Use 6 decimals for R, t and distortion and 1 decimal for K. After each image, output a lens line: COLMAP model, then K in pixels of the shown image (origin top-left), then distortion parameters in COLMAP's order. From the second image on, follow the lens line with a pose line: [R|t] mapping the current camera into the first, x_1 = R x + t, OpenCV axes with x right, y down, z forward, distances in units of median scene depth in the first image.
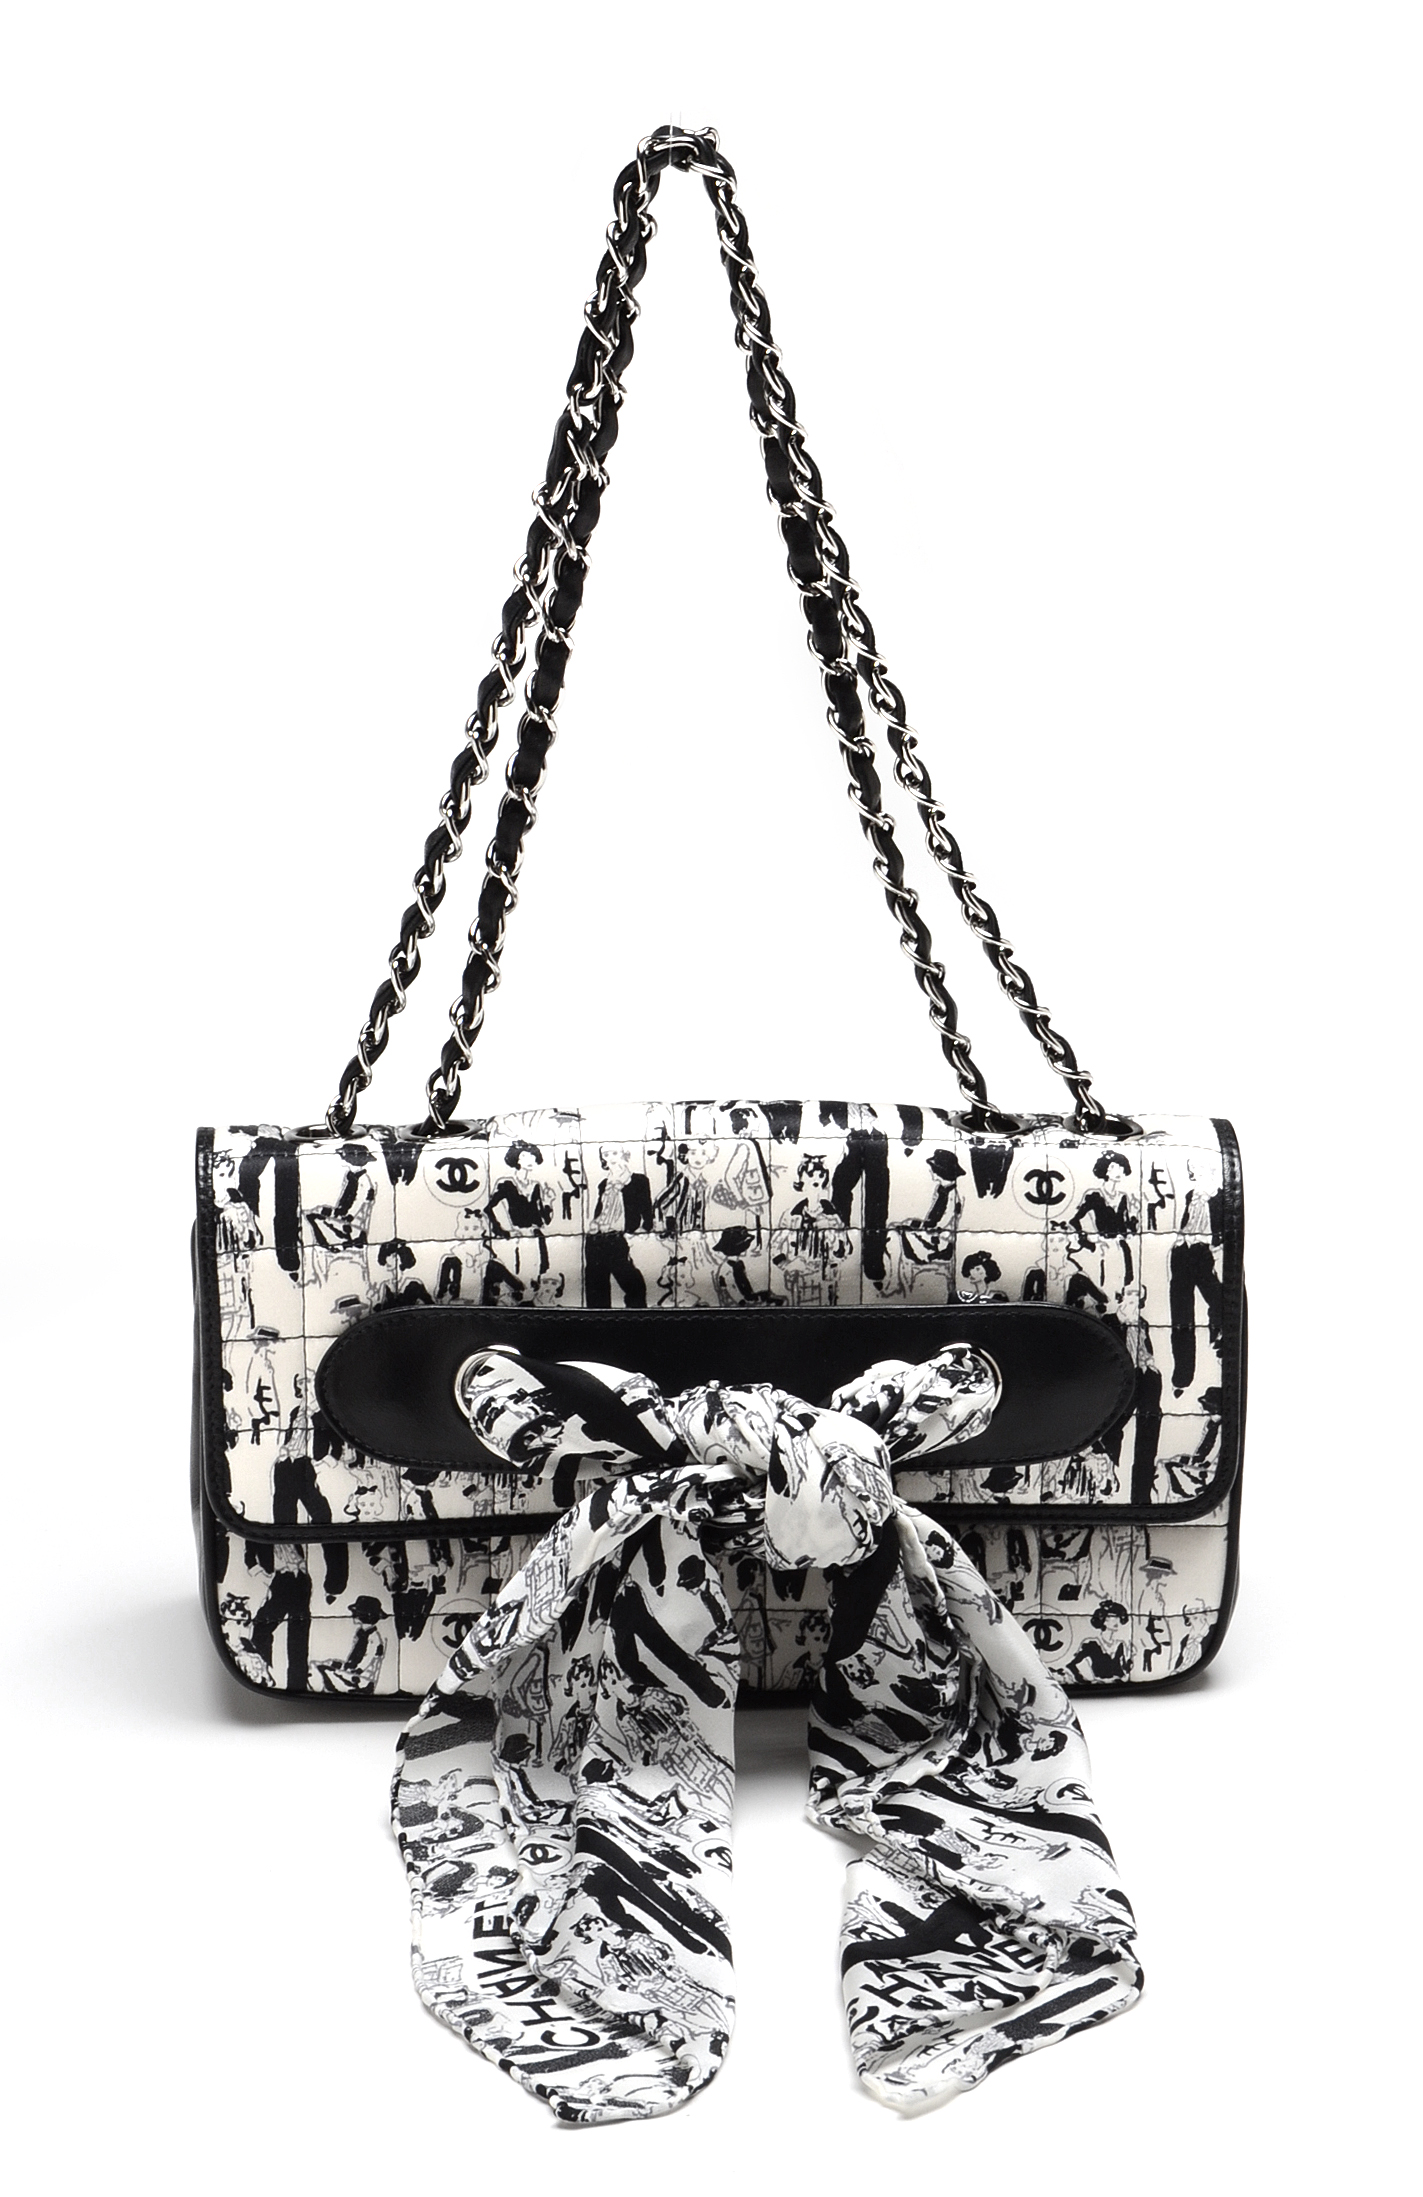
lens RADIAL K [[5226.4, 0, 707.6], [0, 5226.4, 1036.9], [0, 0, 1]] dist [0.004098, -0.010211]
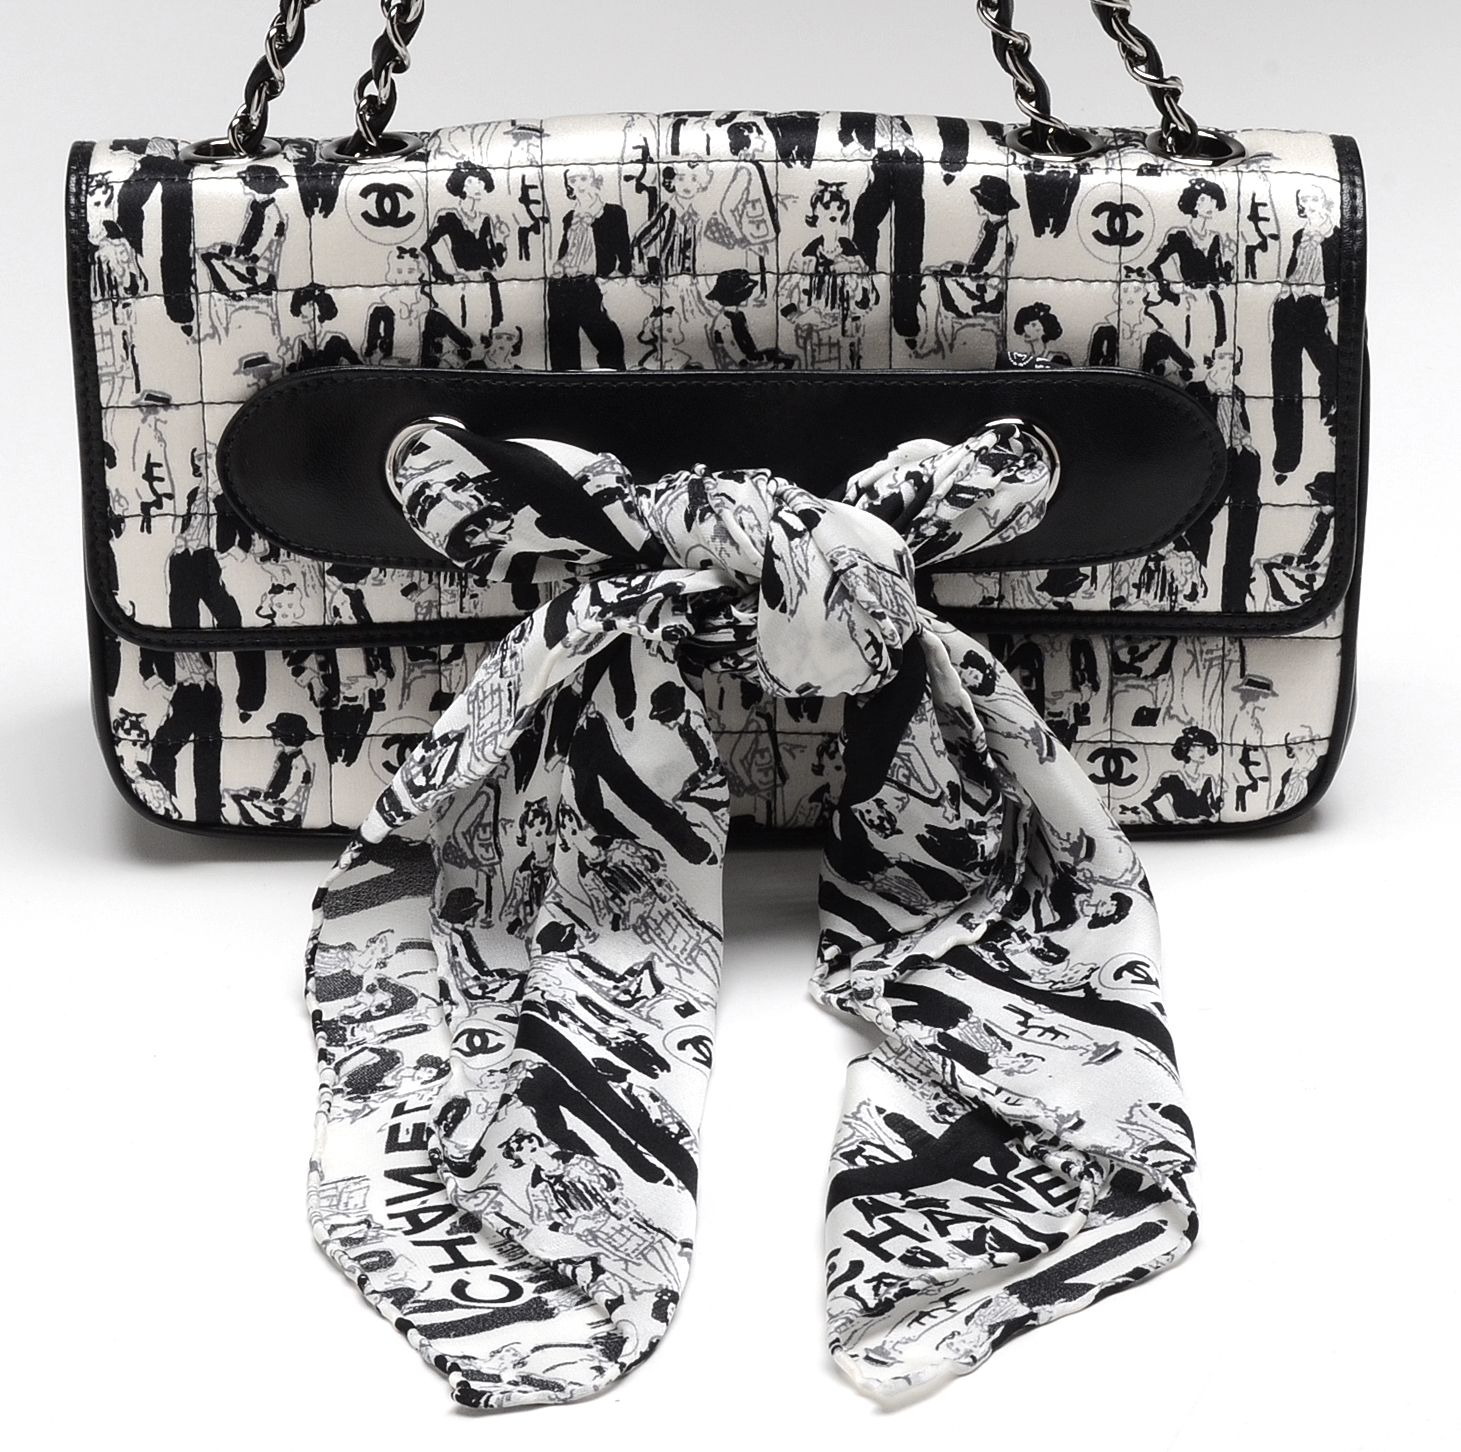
lens RADIAL K [[5238.7, 0, 772.4], [0, 5238.7, 726.6], [0, 0, 1]] dist [-0.029902, -1.163196]
pose [[0.998875, 0.011899, -0.045901, 0.049332], [-0.004497, 0.987411, 0.158112, -0.022062], [0.047205, -0.157728, 0.986354, 0.190852]]
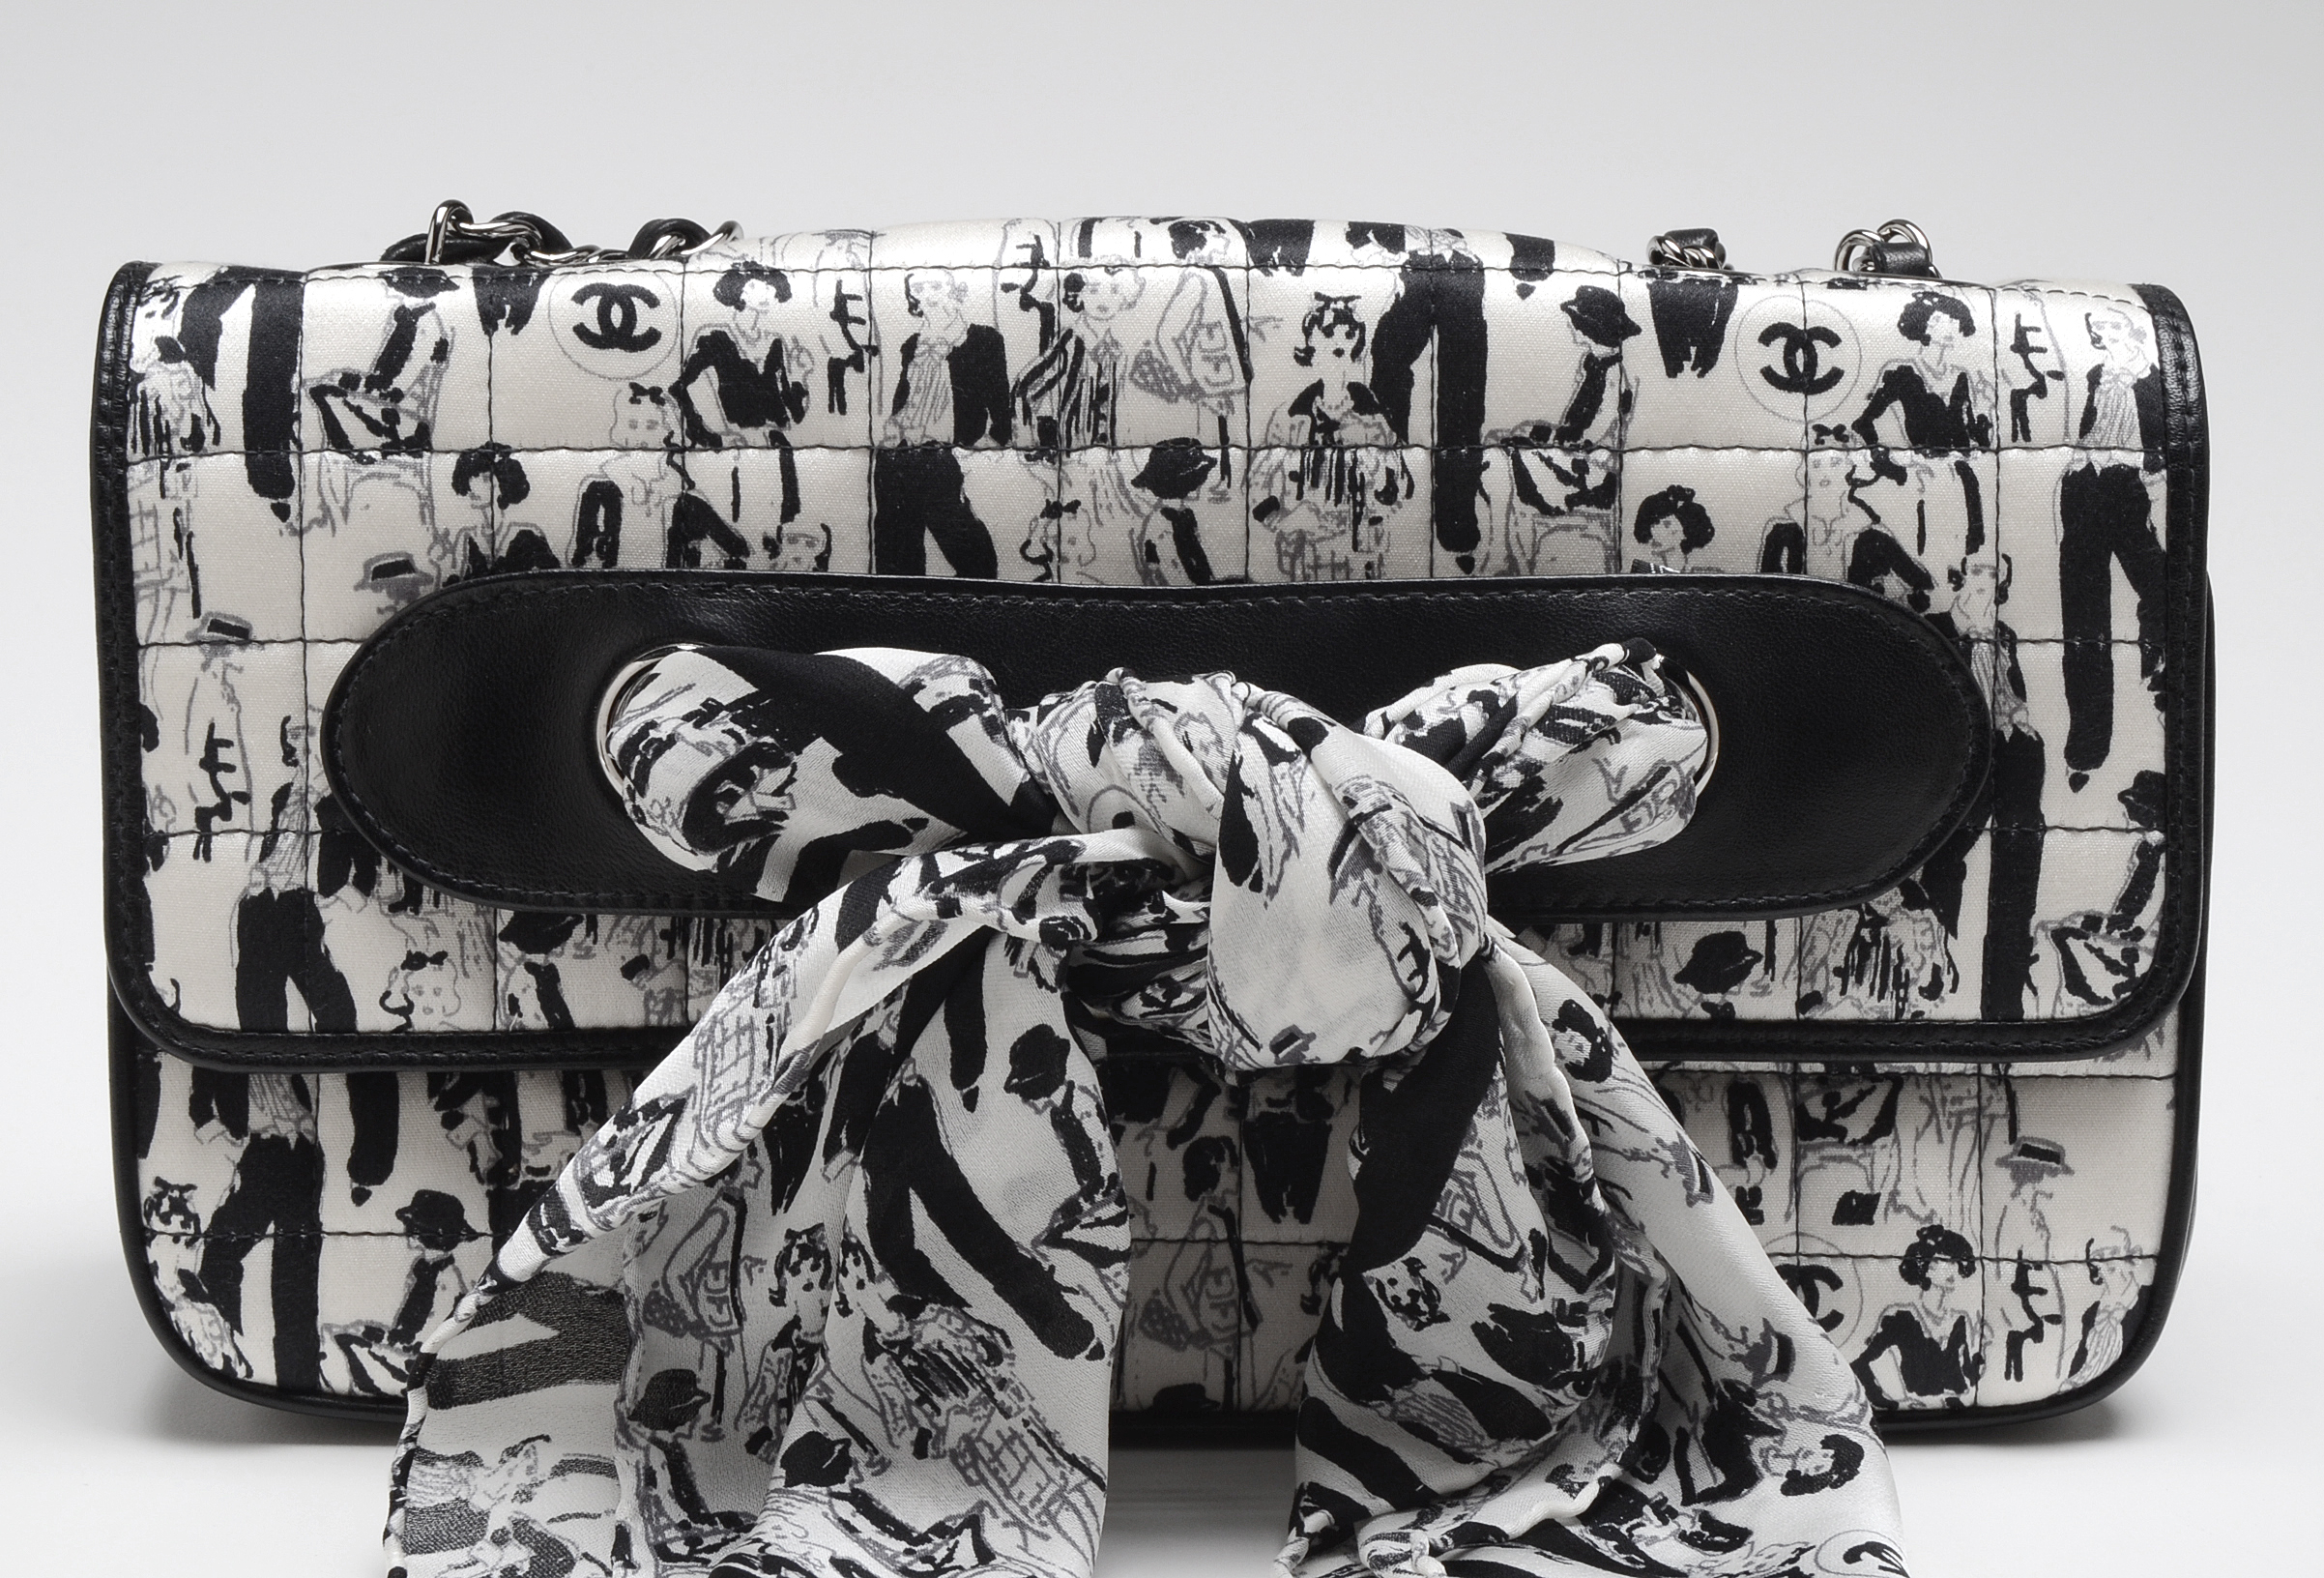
lens RADIAL K [[3958.2, 0, 1195.1], [0, 3958.2, 798.1], [0, 0, 1]] dist [-0.038309, -0.101437]
pose [[0.998534, 0.002616, -0.054064, 0.027522], [-0.010871, 0.988171, -0.152968, 0.127964], [0.053025, 0.153331, 0.986751, 0.633797]]
